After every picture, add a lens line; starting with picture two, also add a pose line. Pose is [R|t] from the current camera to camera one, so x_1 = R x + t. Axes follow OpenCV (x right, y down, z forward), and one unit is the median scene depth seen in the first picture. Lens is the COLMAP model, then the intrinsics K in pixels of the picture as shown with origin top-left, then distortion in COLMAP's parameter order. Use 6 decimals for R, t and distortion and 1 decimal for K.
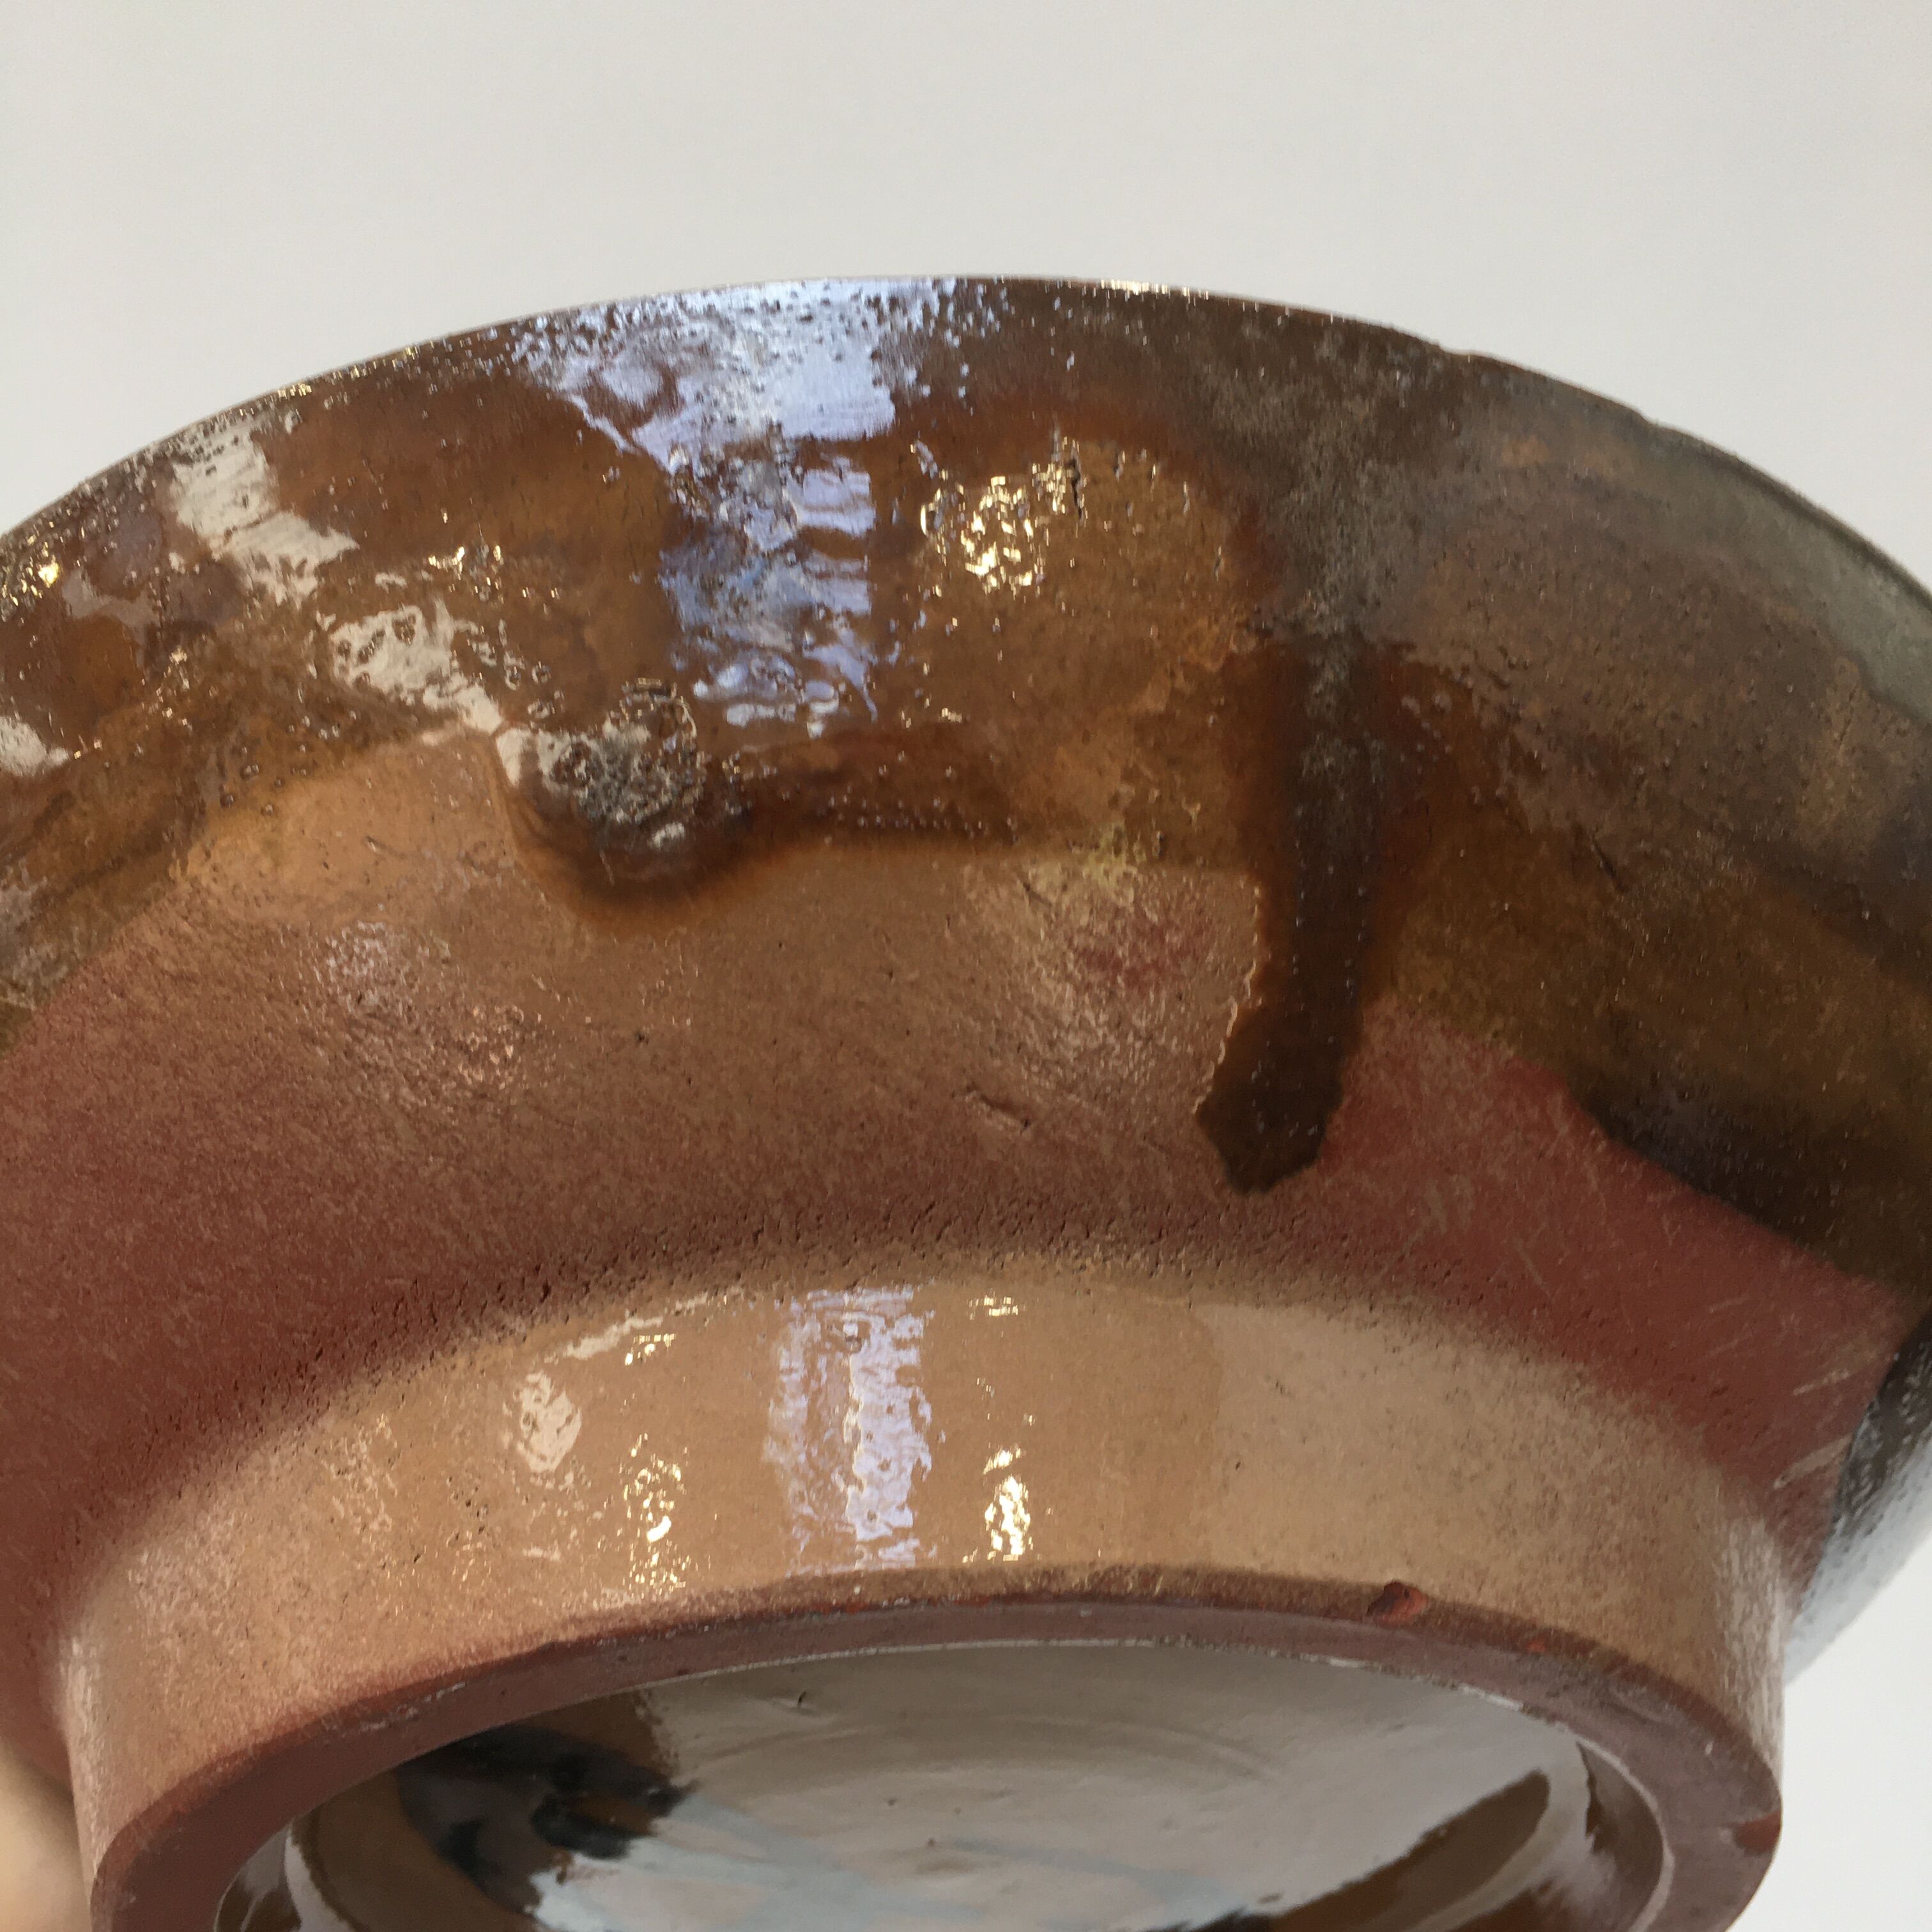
lens RADIAL K [[2358.3, 0, 965.6], [0, 2358.3, 954.0], [0, 0, 1]] dist [0.058870, 0.000000]
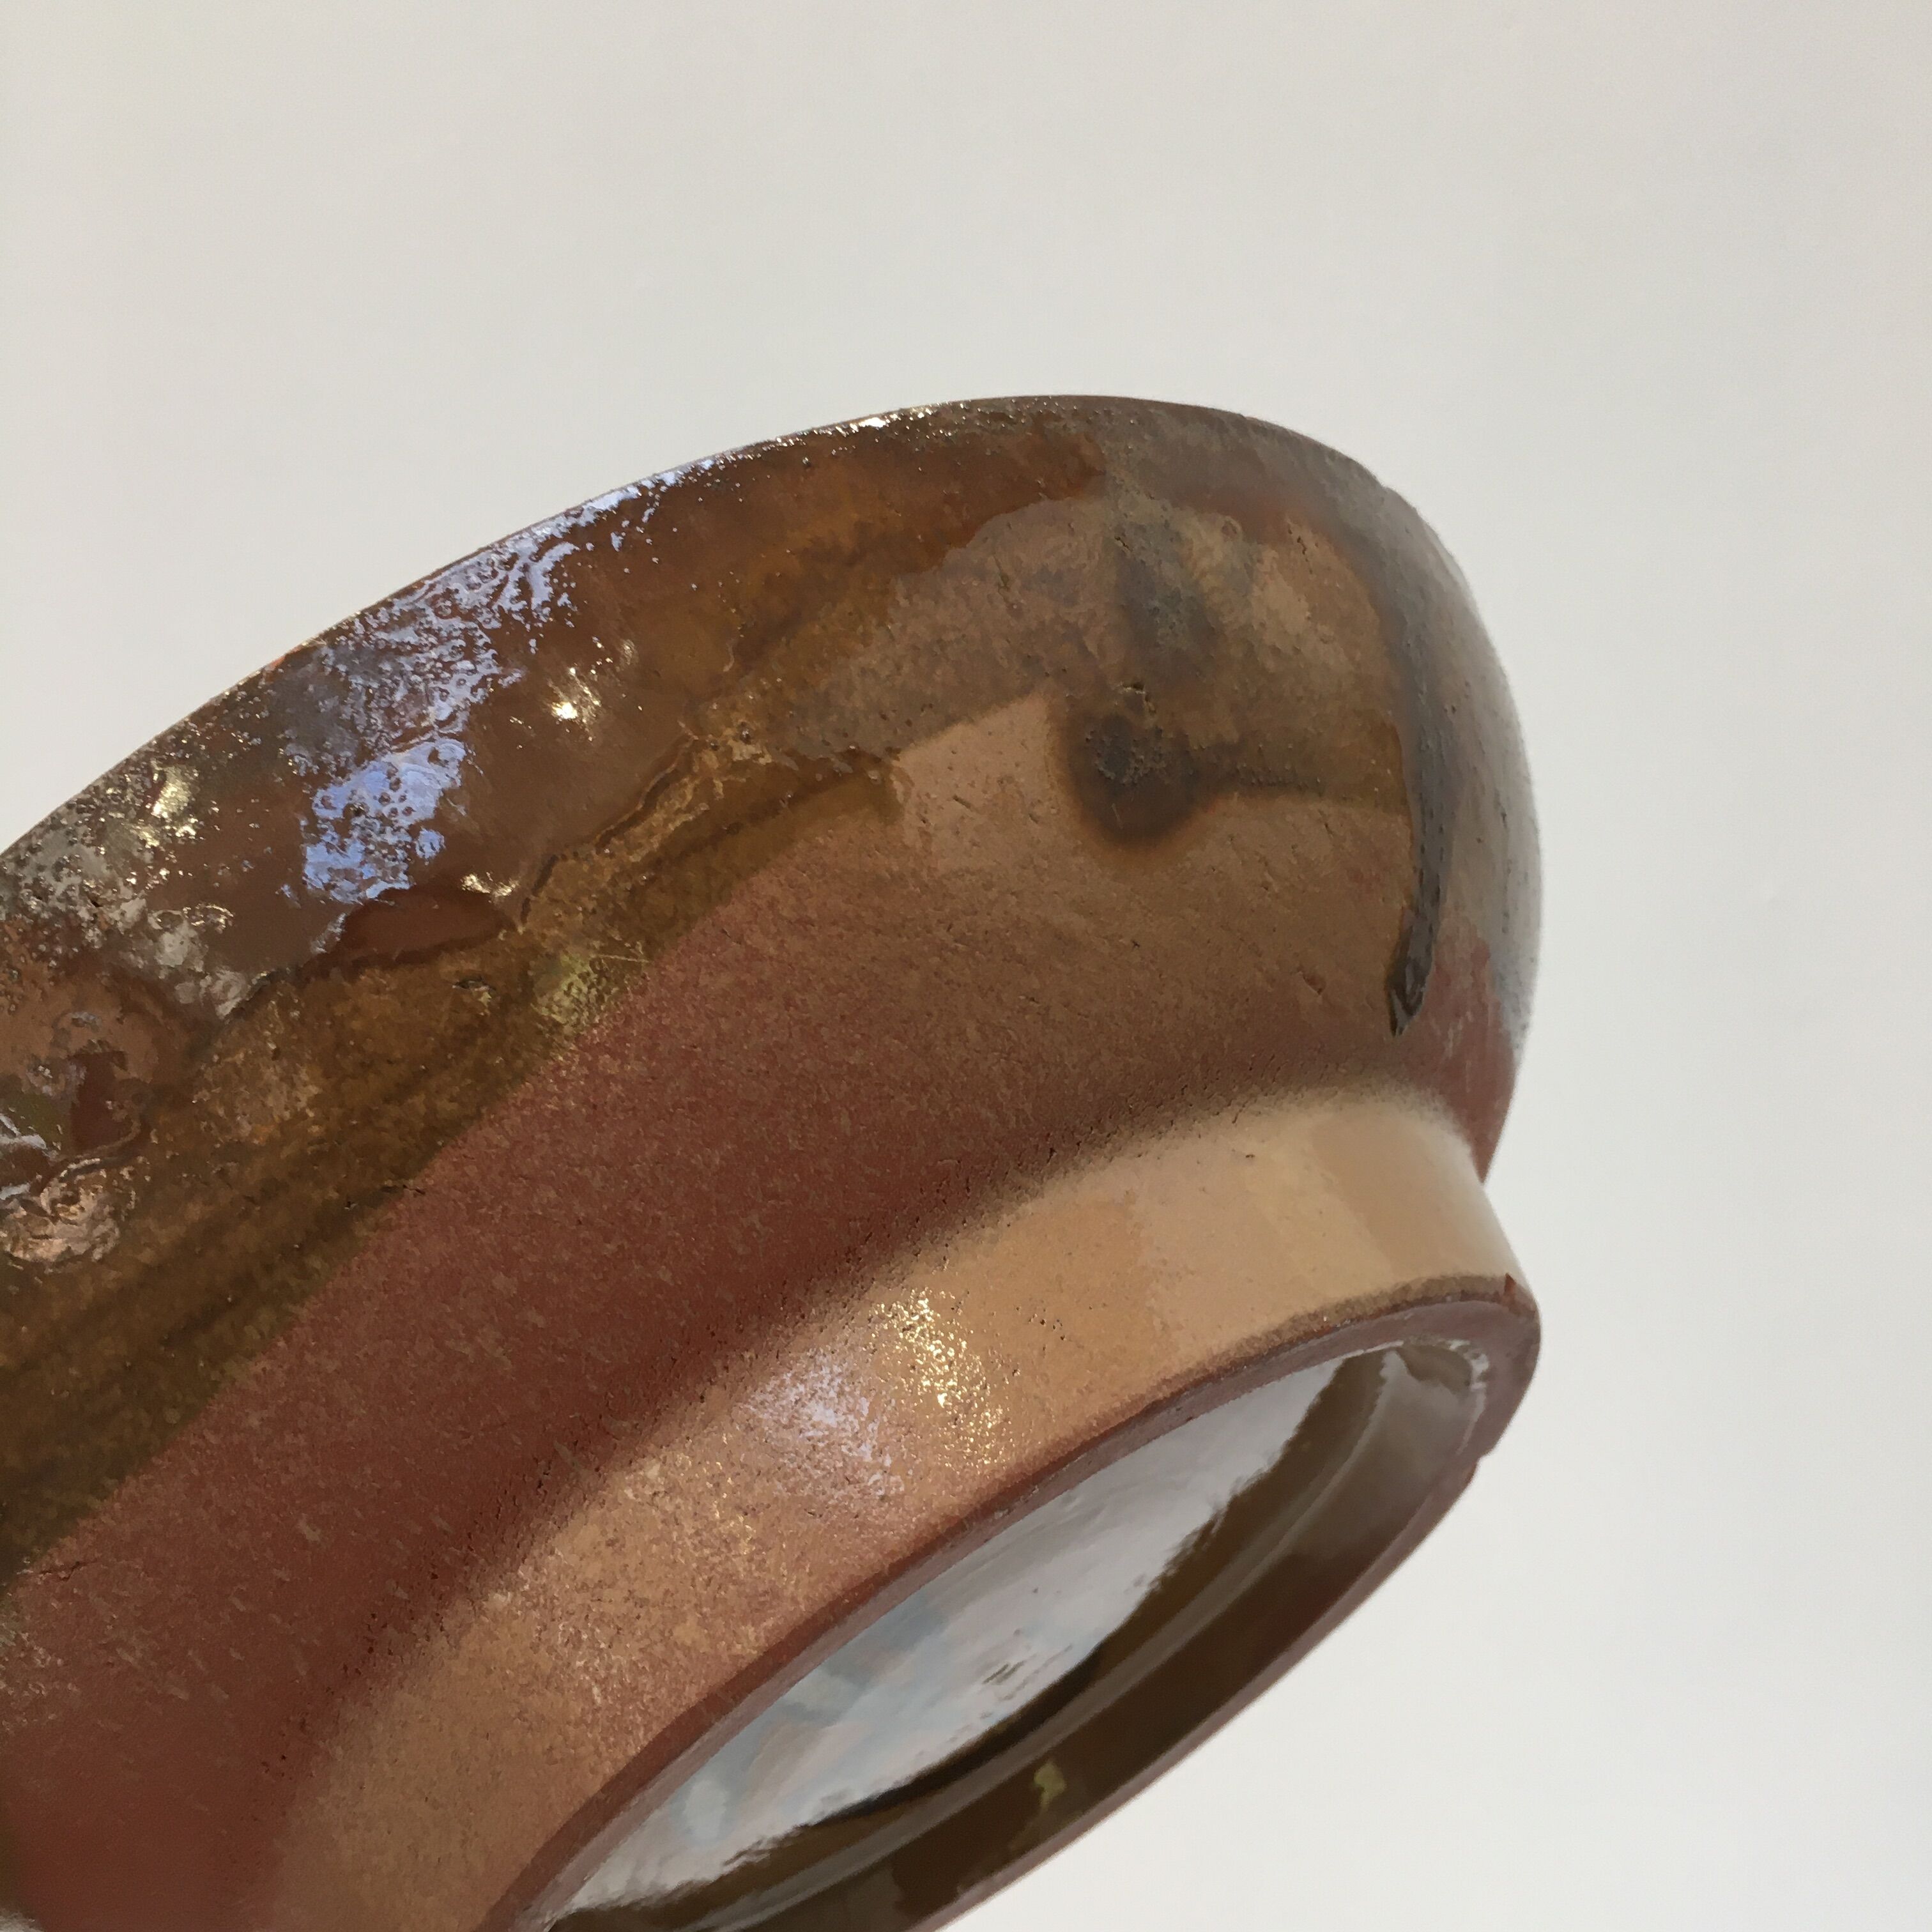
lens RADIAL K [[2358.3, 0, 968.9], [0, 2358.3, 955.7], [0, 0, 1]] dist [0.058870, 0.000000]
pose [[0.744292, -0.050422, 0.665948, -1.058562], [0.100161, 0.994296, -0.036661, 0.078817], [-0.660301, 0.093989, 0.745097, 0.067887]]
